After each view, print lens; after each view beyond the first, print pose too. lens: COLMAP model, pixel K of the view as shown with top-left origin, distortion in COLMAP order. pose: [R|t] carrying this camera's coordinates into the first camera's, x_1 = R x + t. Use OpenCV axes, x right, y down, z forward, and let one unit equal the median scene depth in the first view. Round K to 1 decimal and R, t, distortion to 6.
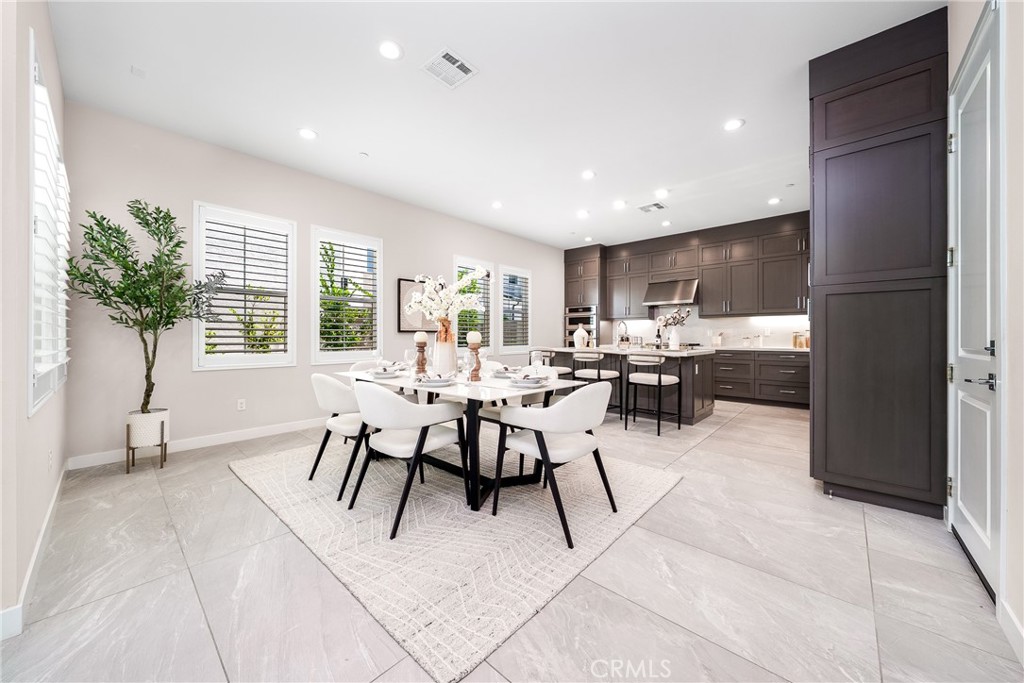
lens RADIAL K [[362.8, 0, 512.9], [0, 362.8, 333.9], [0, 0, 1]] dist [-0.003073, 0.000002]
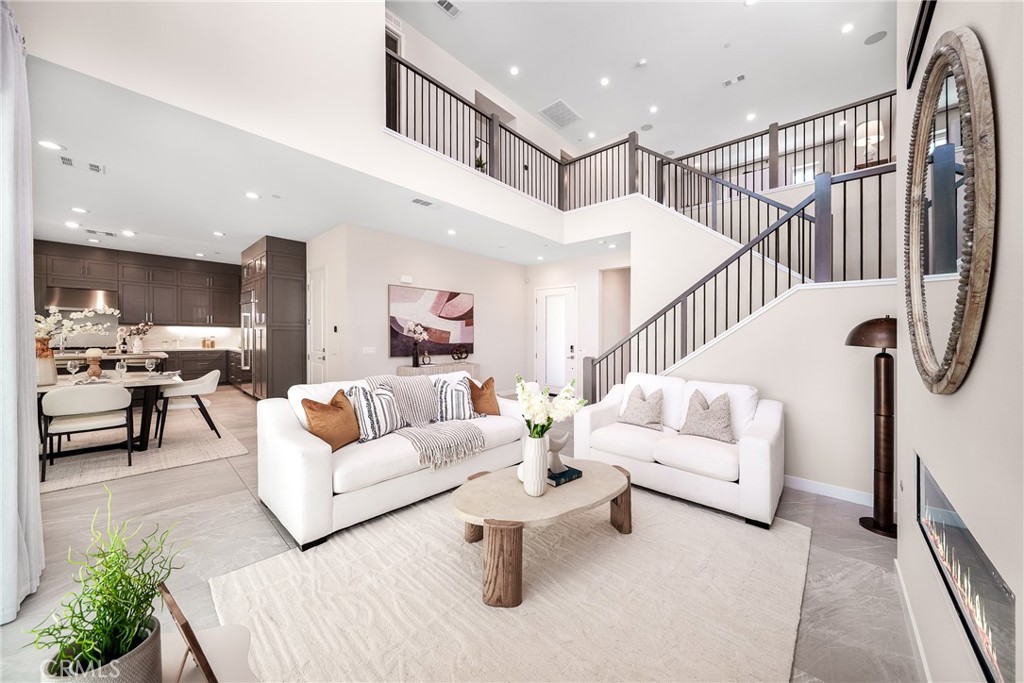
lens RADIAL K [[348.6, 0, 511.9], [0, 348.6, 340.3], [0, 0, 1]] dist [-0.001509, -0.000486]
pose [[0.002638, -0.017609, 0.999841, -0.684266], [-0.023456, 0.999569, 0.017667, -0.049429], [-0.999721, -0.023499, 0.002223, -0.306011]]
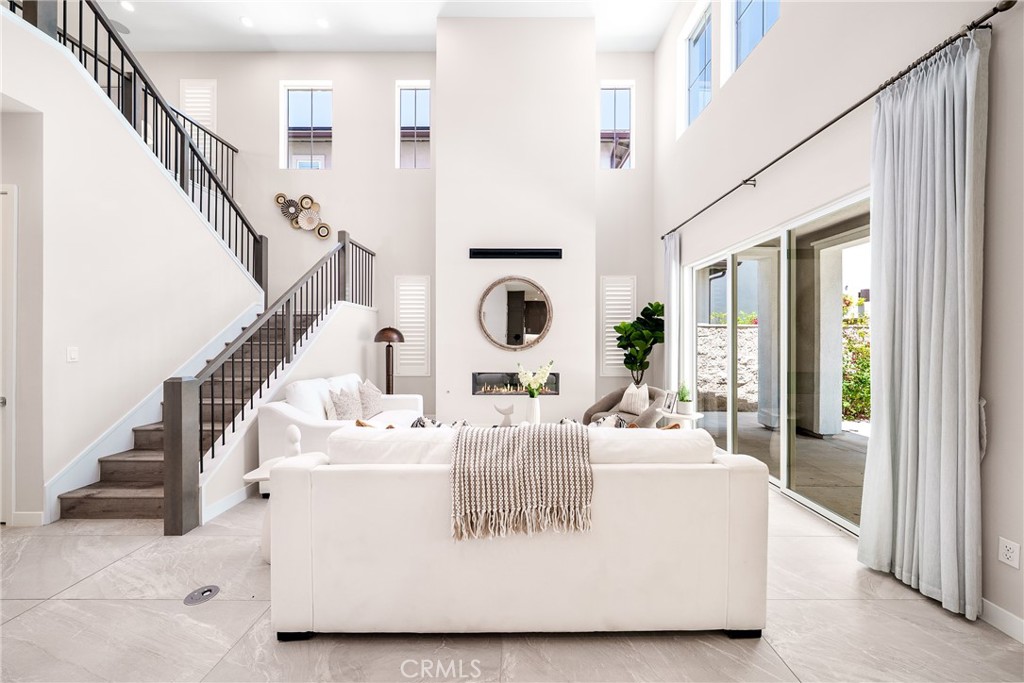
lens RADIAL K [[348.6, 0, 515.3], [0, 348.6, 347.3], [0, 0, 1]] dist [-0.001509, -0.000486]
pose [[-0.734525, 0.010311, -0.678503, 0.095681], [0.001402, 0.999905, 0.013678, -0.042196], [0.678580, 0.009096, -0.734470, 0.095254]]
